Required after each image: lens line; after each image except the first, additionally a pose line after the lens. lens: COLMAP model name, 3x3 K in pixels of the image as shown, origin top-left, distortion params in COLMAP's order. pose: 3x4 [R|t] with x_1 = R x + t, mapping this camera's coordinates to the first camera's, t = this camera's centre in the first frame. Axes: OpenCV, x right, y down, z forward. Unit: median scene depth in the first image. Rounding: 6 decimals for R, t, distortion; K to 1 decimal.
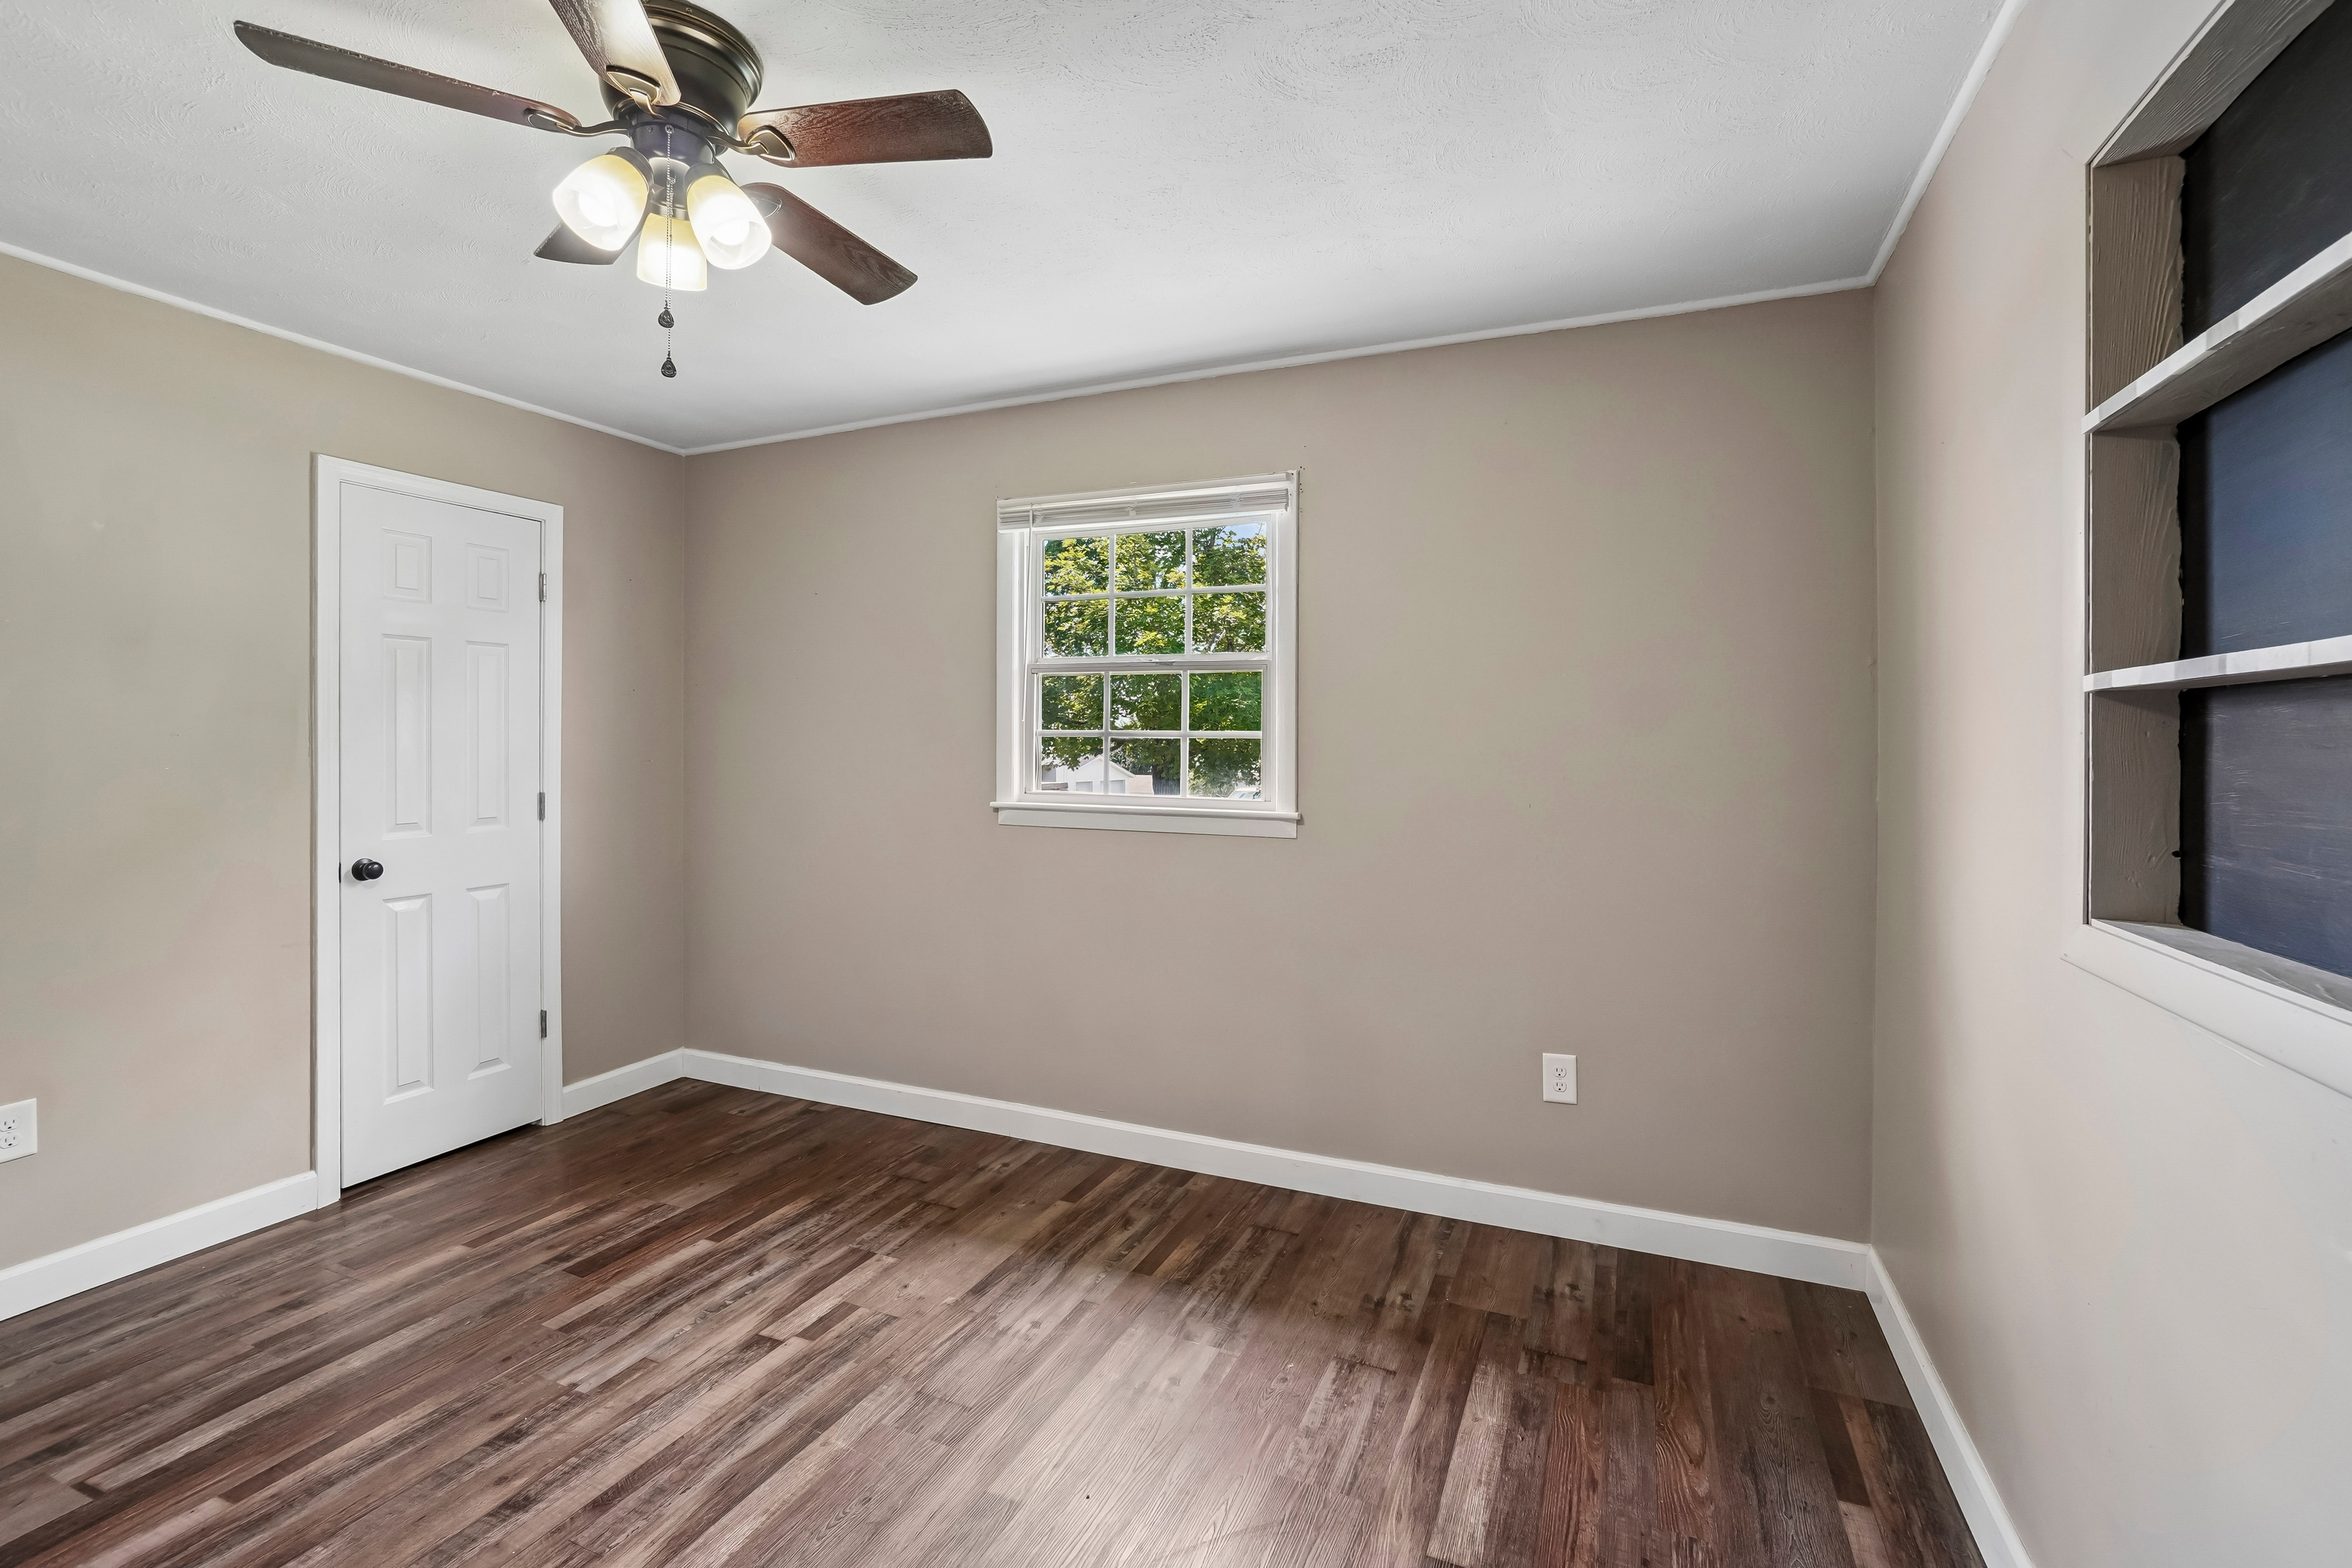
lens RADIAL K [[1041.2, 0, 1171.4], [0, 1041.2, 749.0], [0, 0, 1]] dist [-0.042546, 0.019515]
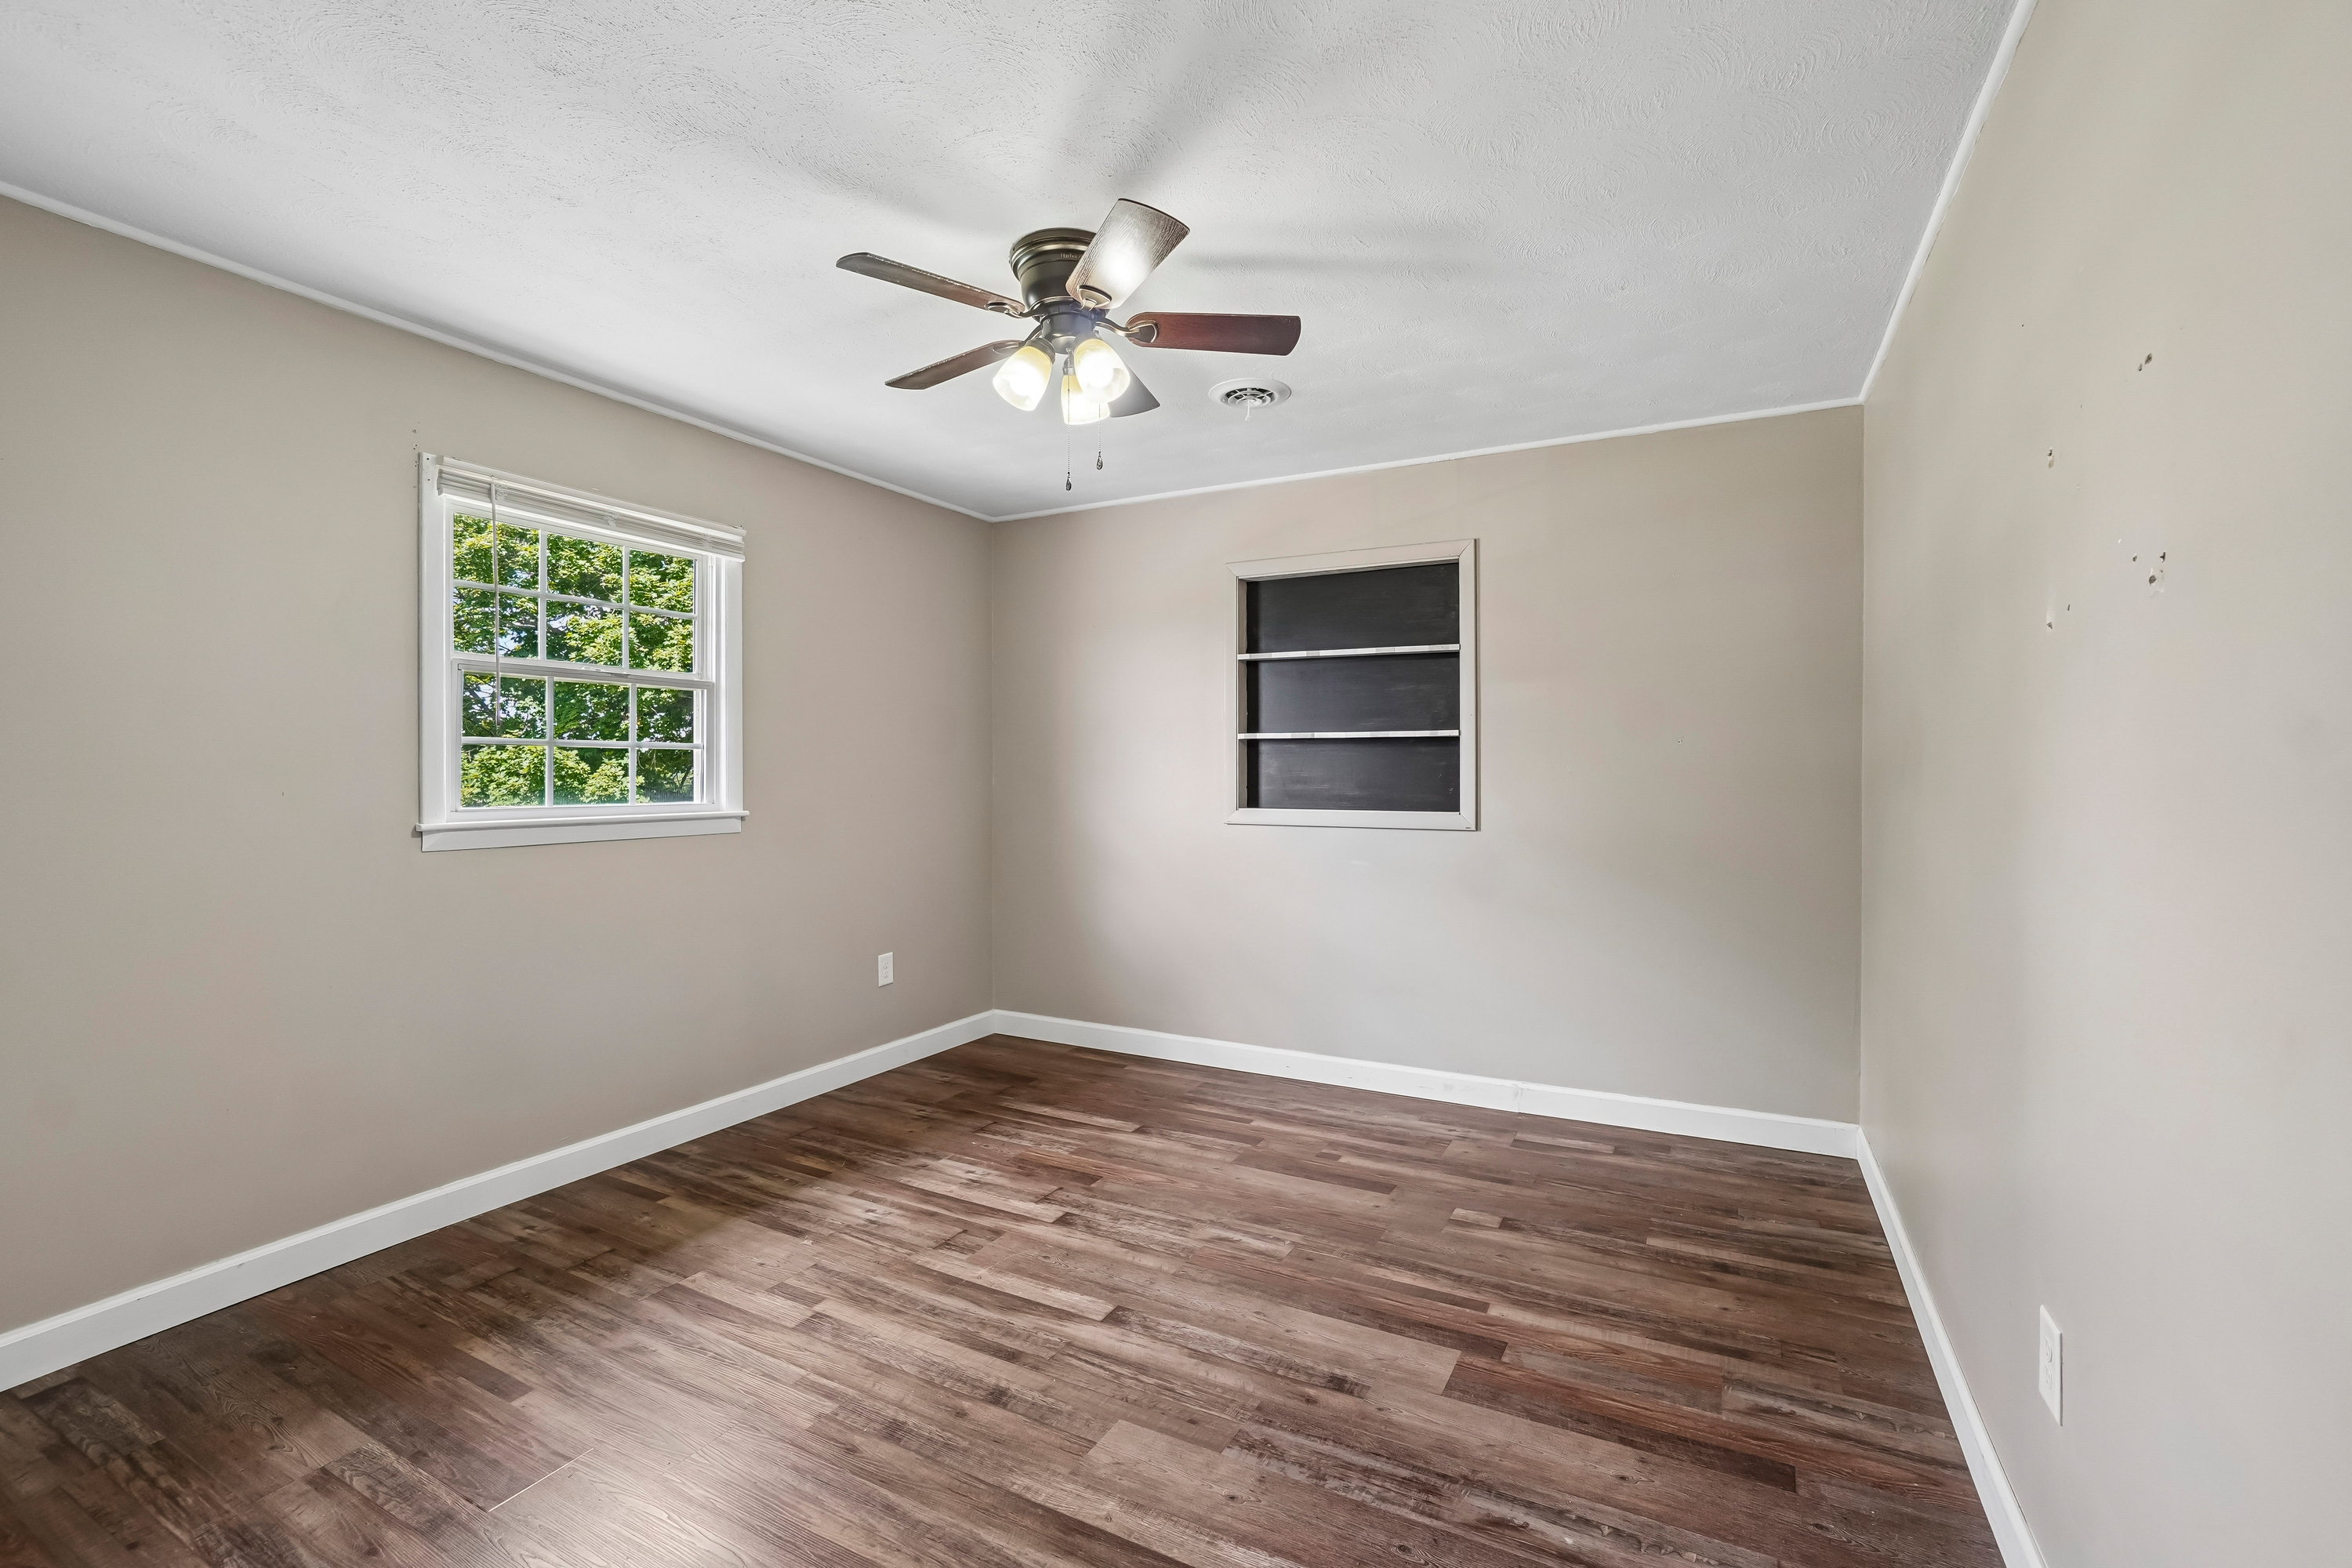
lens RADIAL K [[1036.1, 0, 1167.5], [0, 1036.1, 786.1], [0, 0, 1]] dist [-0.051183, 0.025461]
pose [[0.079676, -0.024281, 0.996525, -1.203770], [0.001197, 0.999705, 0.024263, 0.005245], [-0.996820, -0.000740, 0.079682, 0.478143]]
